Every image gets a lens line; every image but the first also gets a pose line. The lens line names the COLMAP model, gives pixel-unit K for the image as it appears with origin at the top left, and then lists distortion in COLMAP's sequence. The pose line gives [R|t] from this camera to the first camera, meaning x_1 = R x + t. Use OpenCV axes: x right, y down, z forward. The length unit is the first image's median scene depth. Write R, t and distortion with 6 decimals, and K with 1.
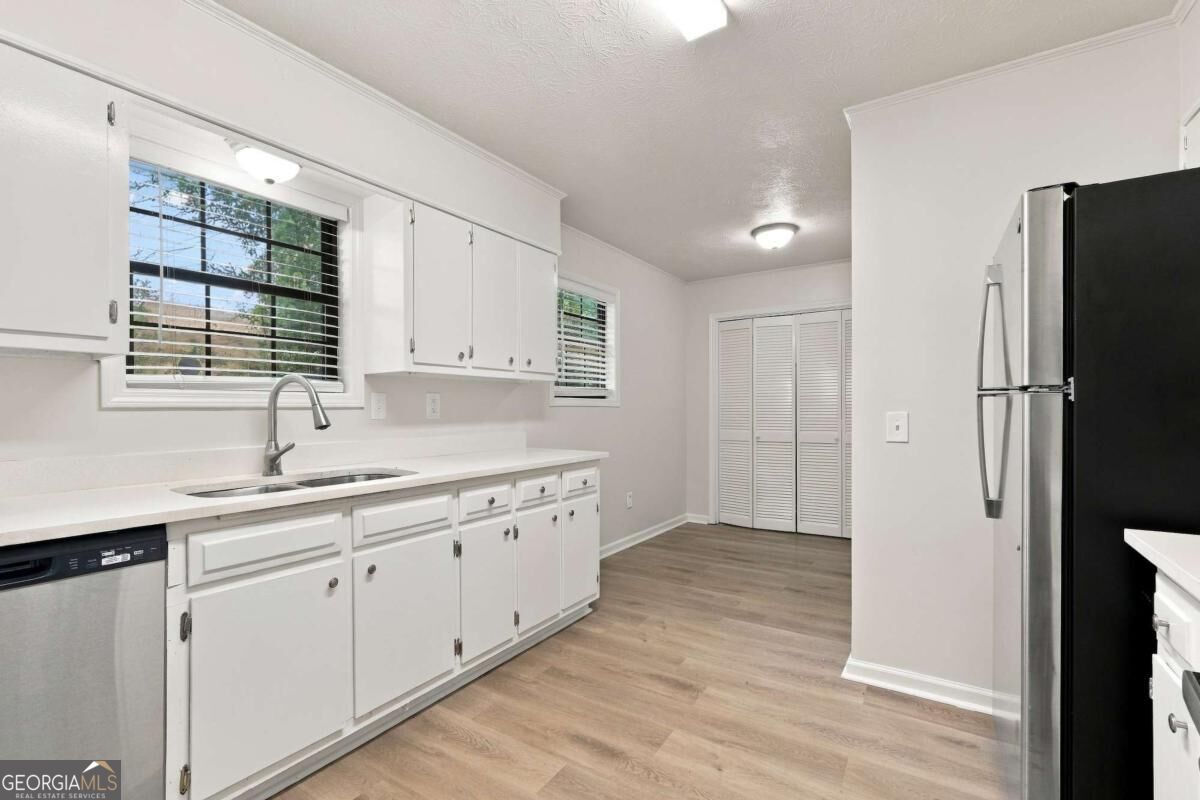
lens RADIAL K [[533.4, 0, 596.1], [0, 533.4, 408.9], [0, 0, 1]] dist [0.003635, -0.000366]
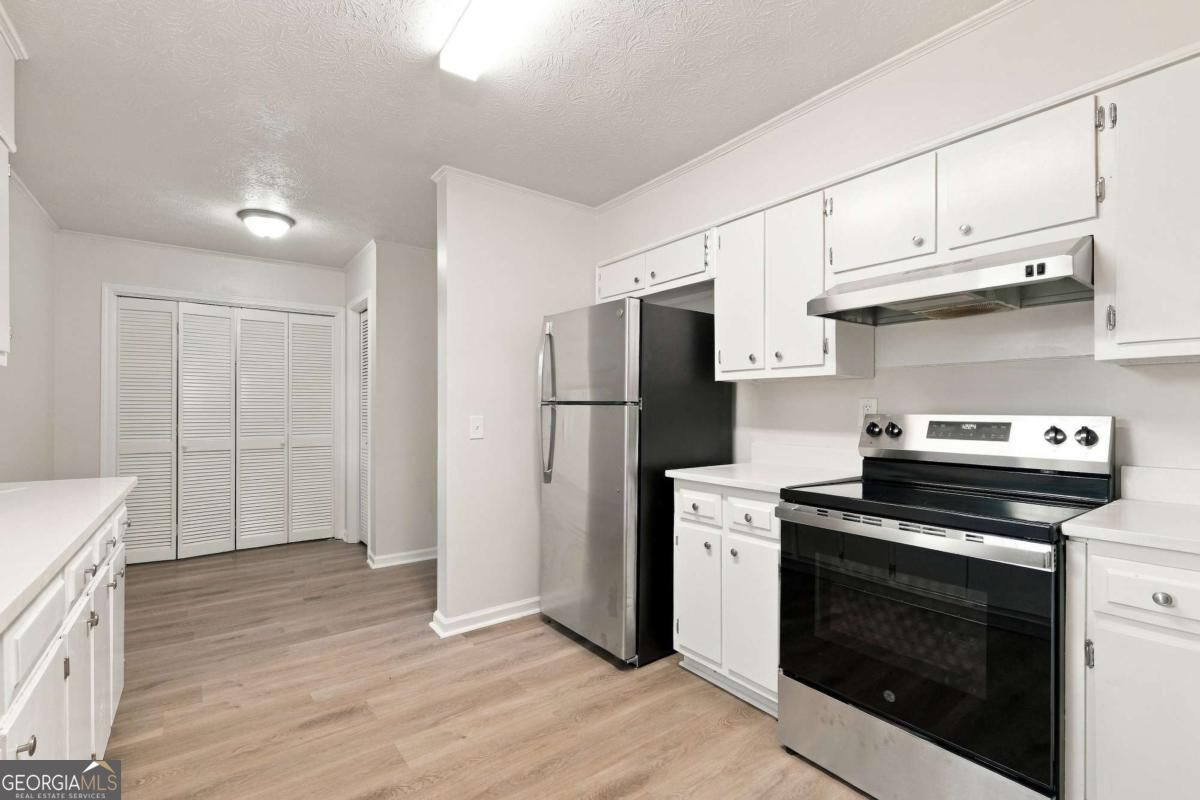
lens RADIAL K [[533.4, 0, 589.3], [0, 533.4, 405.2], [0, 0, 1]] dist [0.003635, -0.000366]
pose [[0.343265, 0.014432, 0.939128, -0.345437], [-0.002673, 0.999893, -0.014389, -0.001326], [-0.939235, 0.002429, 0.343267, 0.173321]]
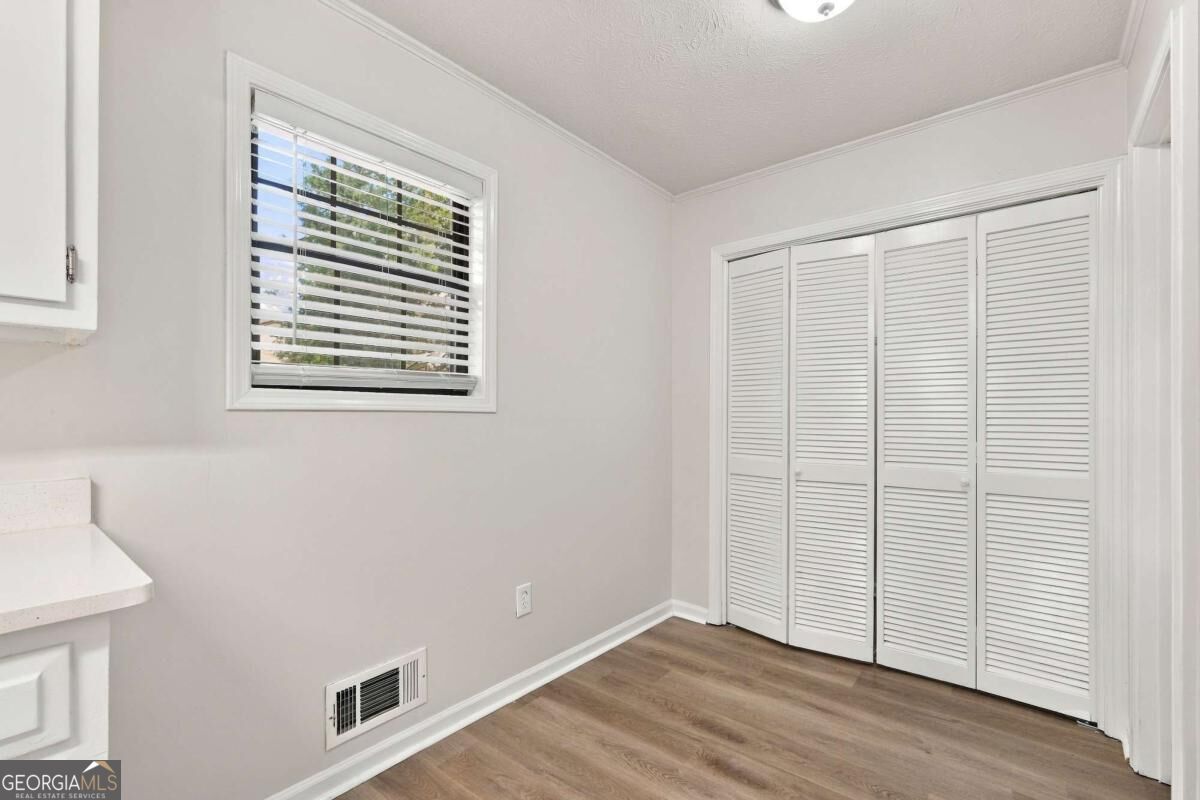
lens RADIAL K [[533.4, 0, 603.3], [0, 533.4, 407.1], [0, 0, 1]] dist [0.003635, -0.000366]
pose [[0.993894, 0.010126, -0.109876, 0.225352], [-0.010667, 0.999934, -0.004340, -0.008821], [0.109825, 0.005485, 0.993936, 0.607227]]
